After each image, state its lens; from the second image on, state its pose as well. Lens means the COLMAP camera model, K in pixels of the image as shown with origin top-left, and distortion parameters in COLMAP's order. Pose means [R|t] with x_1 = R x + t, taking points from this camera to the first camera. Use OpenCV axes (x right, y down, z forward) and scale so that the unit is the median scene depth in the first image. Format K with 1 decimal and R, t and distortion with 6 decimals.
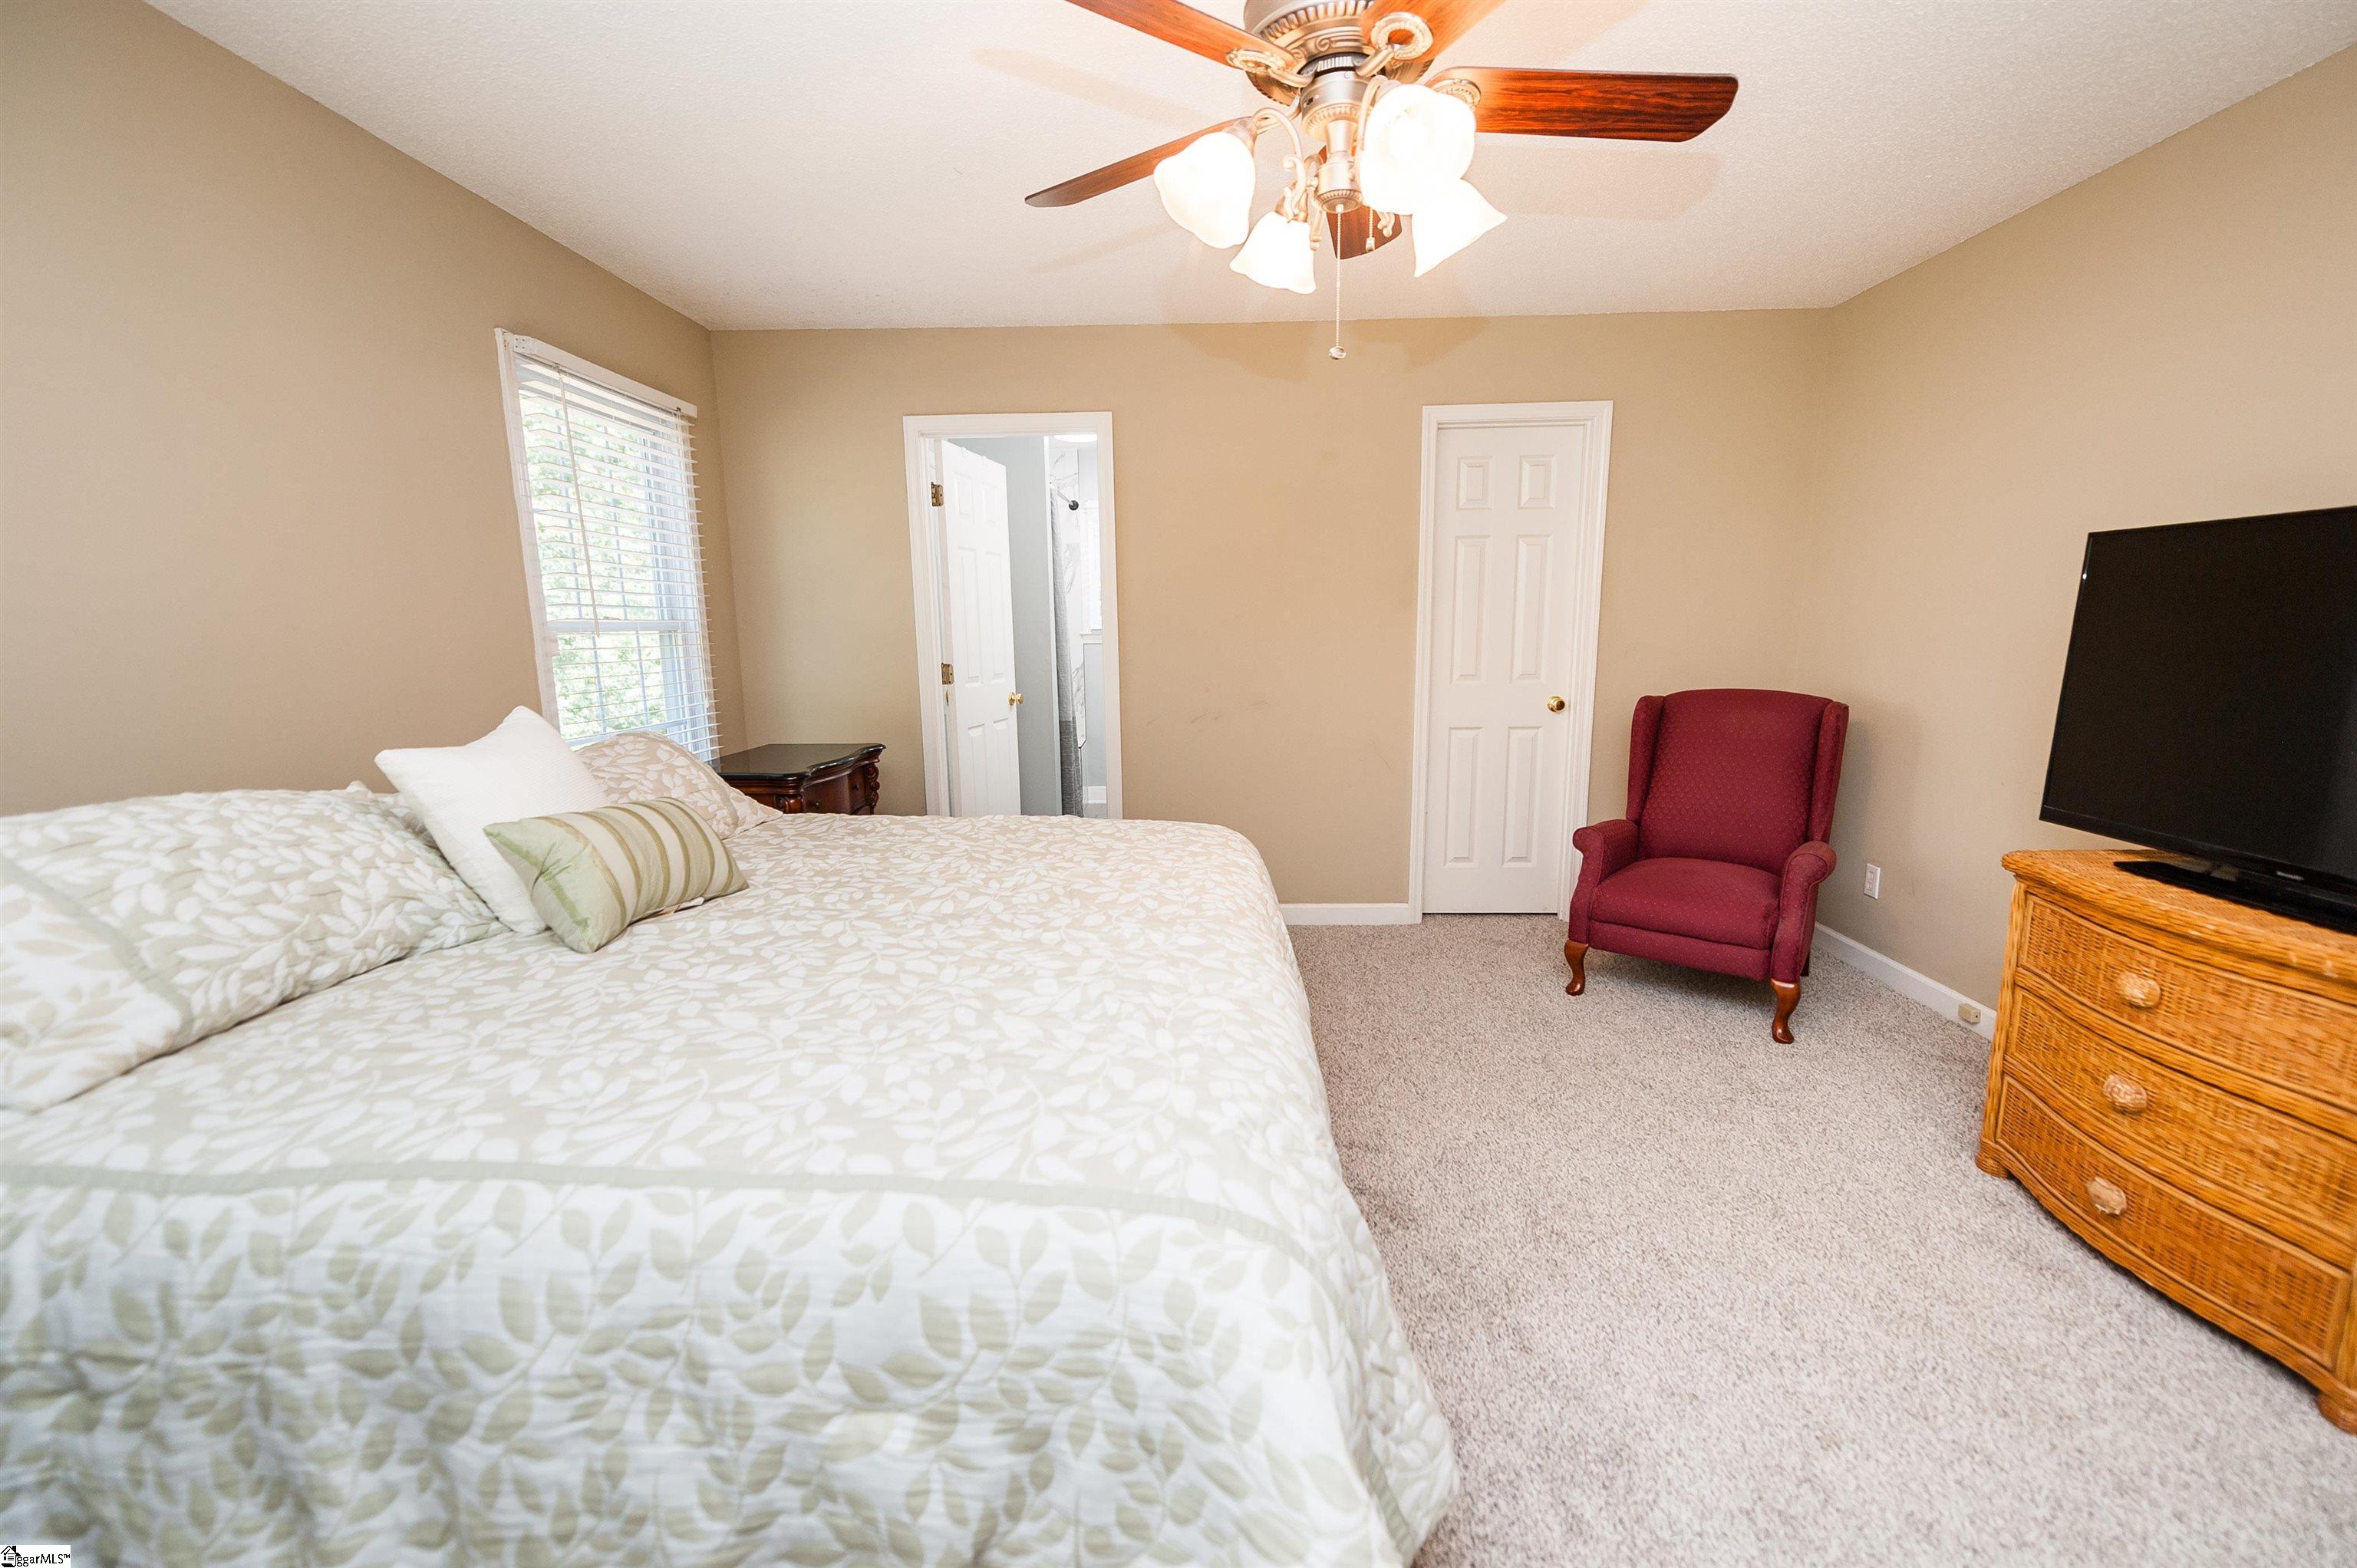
lens RADIAL K [[950.7, 0, 1189.9], [0, 950.7, 795.6], [0, 0, 1]] dist [0.004013, -0.002949]
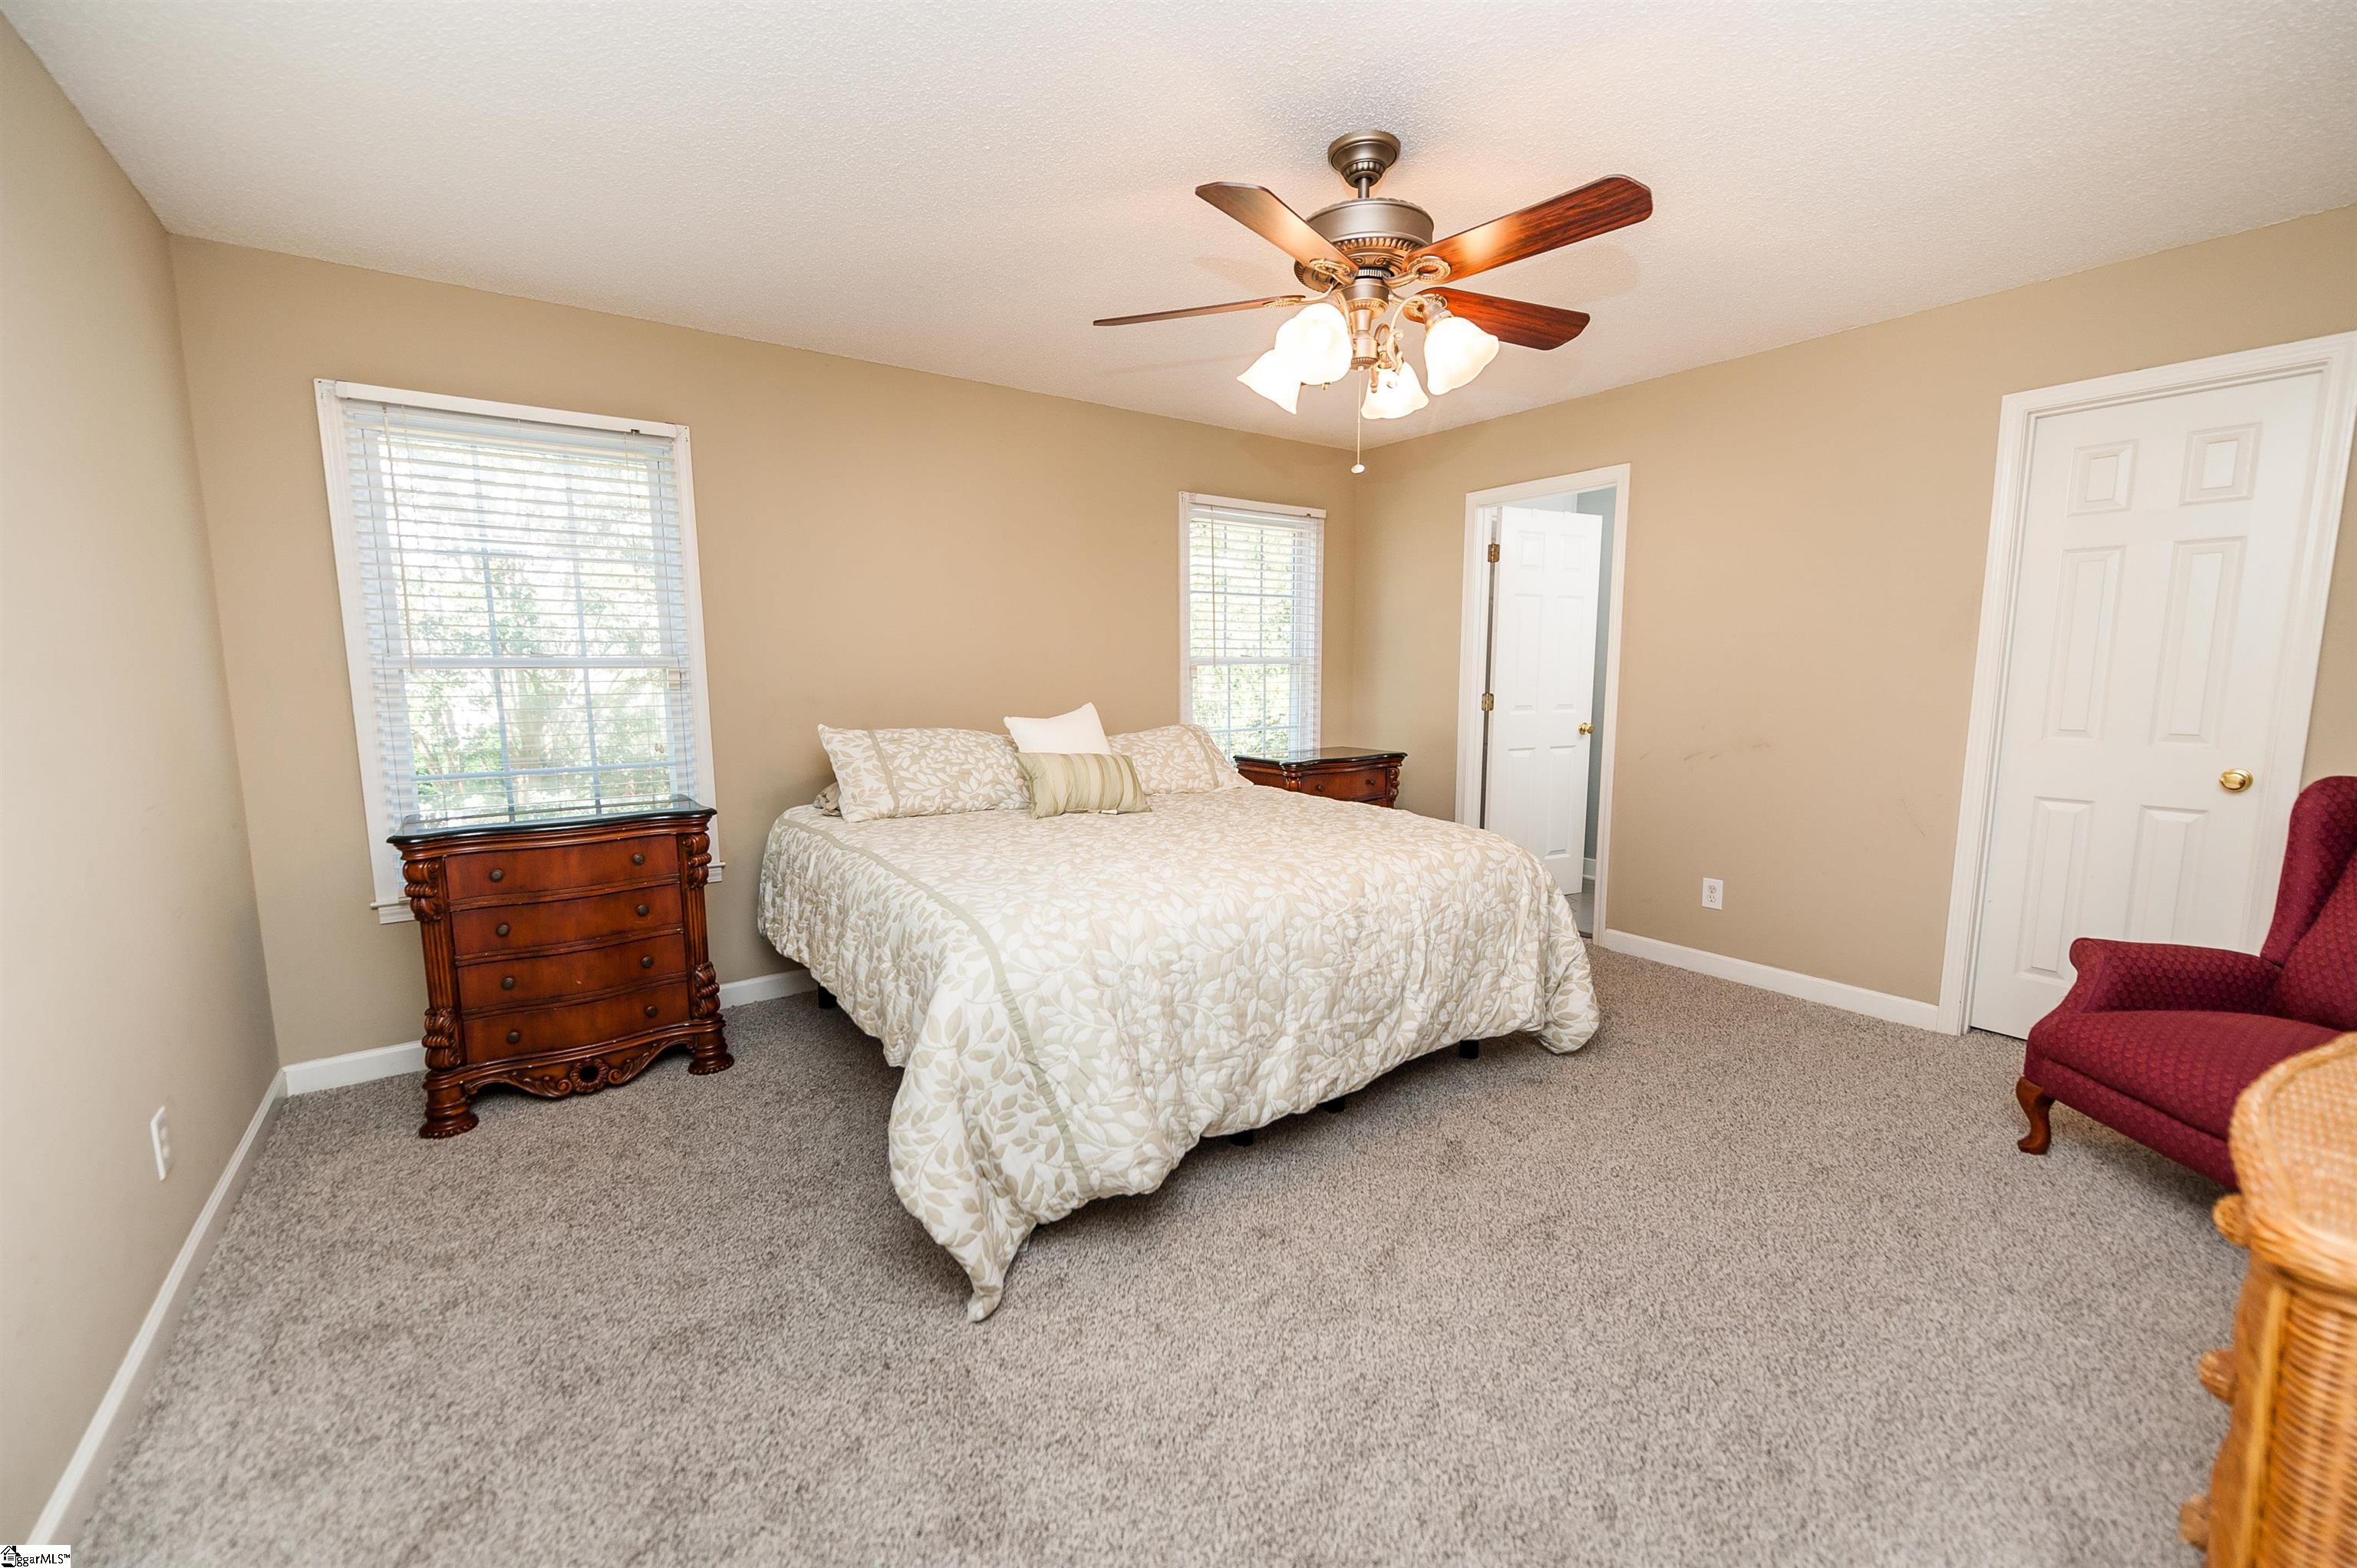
lens RADIAL K [[950.7, 0, 1203.1], [0, 950.7, 779.6], [0, 0, 1]] dist [0.004013, -0.002949]
pose [[0.614942, 0.101827, -0.781970, 0.644586], [-0.141547, 0.989776, 0.017575, -0.003806], [0.775765, 0.099878, 0.623068, -0.002024]]
